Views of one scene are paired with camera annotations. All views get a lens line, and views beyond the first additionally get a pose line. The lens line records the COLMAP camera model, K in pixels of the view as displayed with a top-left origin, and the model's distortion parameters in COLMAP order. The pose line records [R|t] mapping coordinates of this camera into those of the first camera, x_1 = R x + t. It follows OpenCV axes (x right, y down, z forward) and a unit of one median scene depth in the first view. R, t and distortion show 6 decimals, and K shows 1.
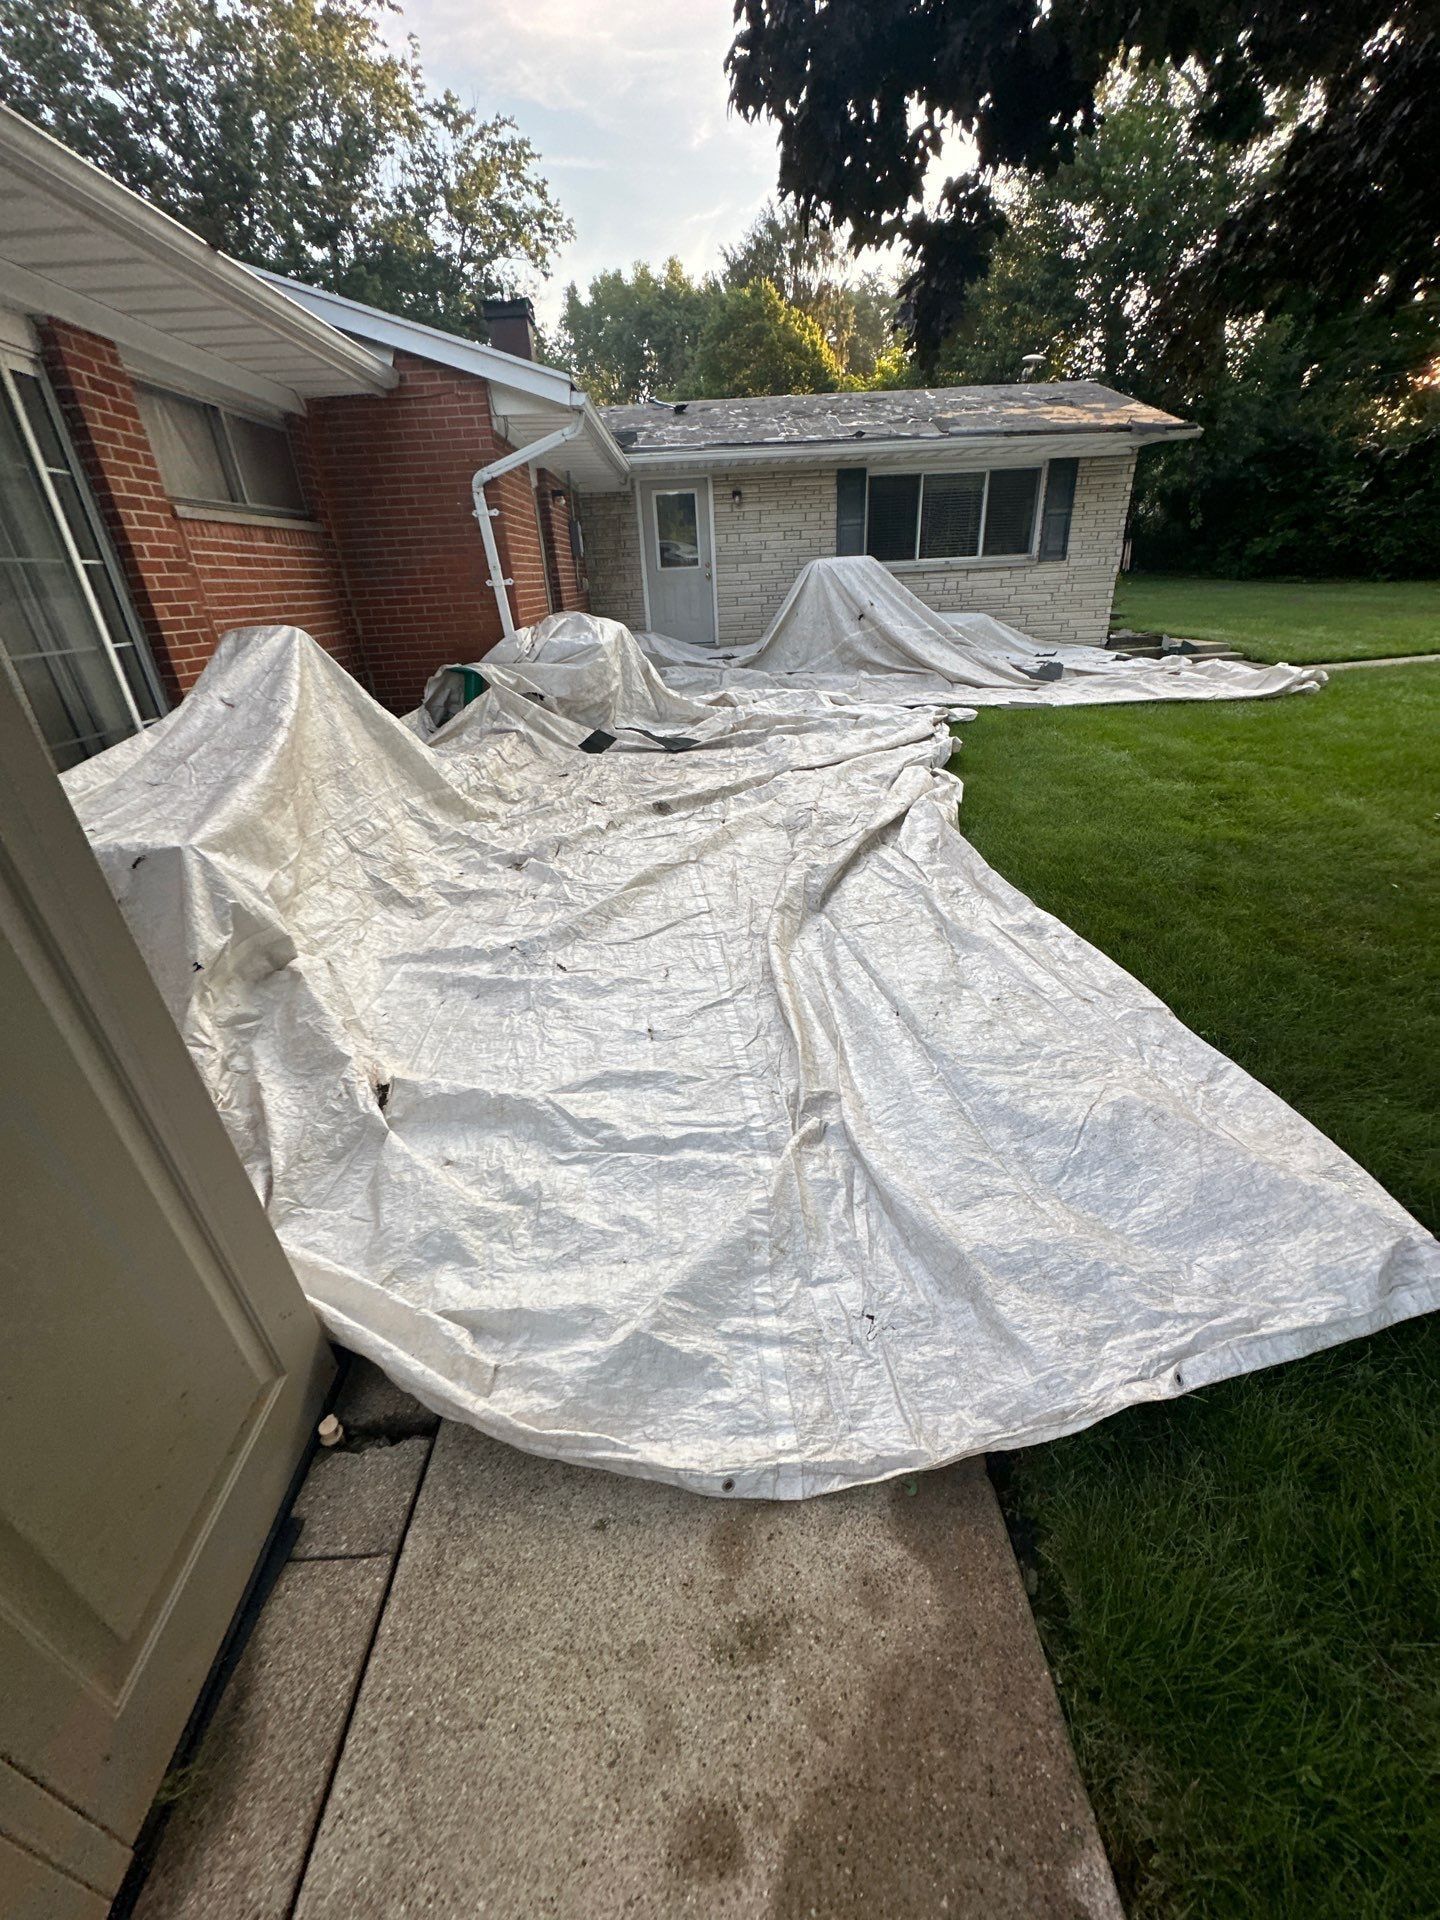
lens RADIAL K [[764.9, 0, 714.2], [0, 764.9, 974.6], [0, 0, 1]] dist [-0.003661, 0.000339]
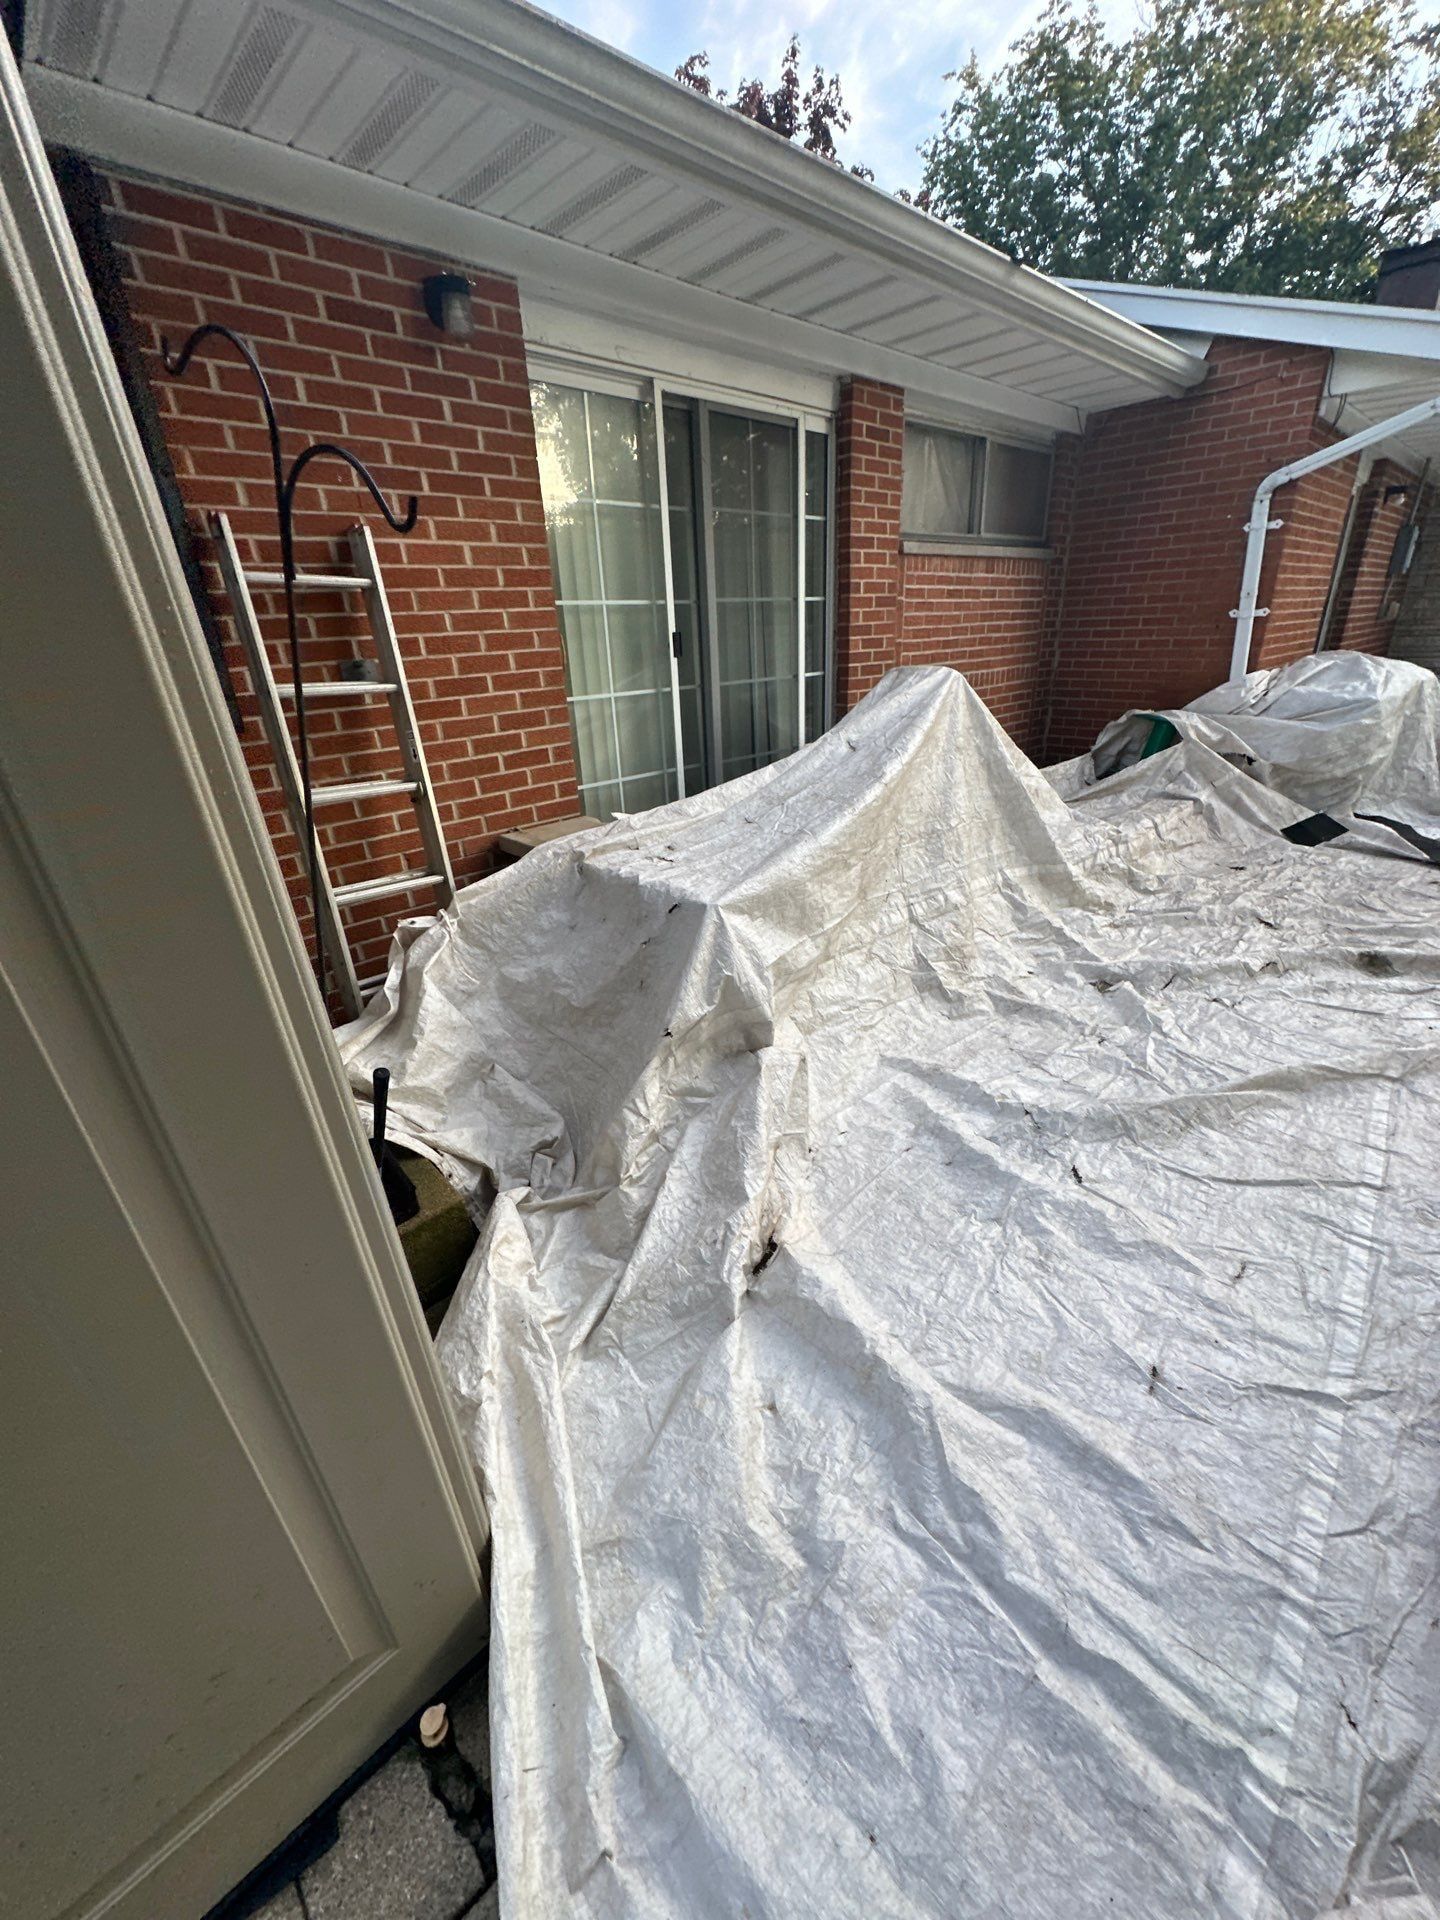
lens RADIAL K [[764.9, 0, 714.2], [0, 764.9, 974.6], [0, 0, 1]] dist [-0.003661, 0.000339]
pose [[0.670867, 0.320447, -0.668769, -0.008584], [-0.331756, 0.936230, 0.115807, -0.106308], [0.663231, 0.144177, 0.734396, 0.163193]]
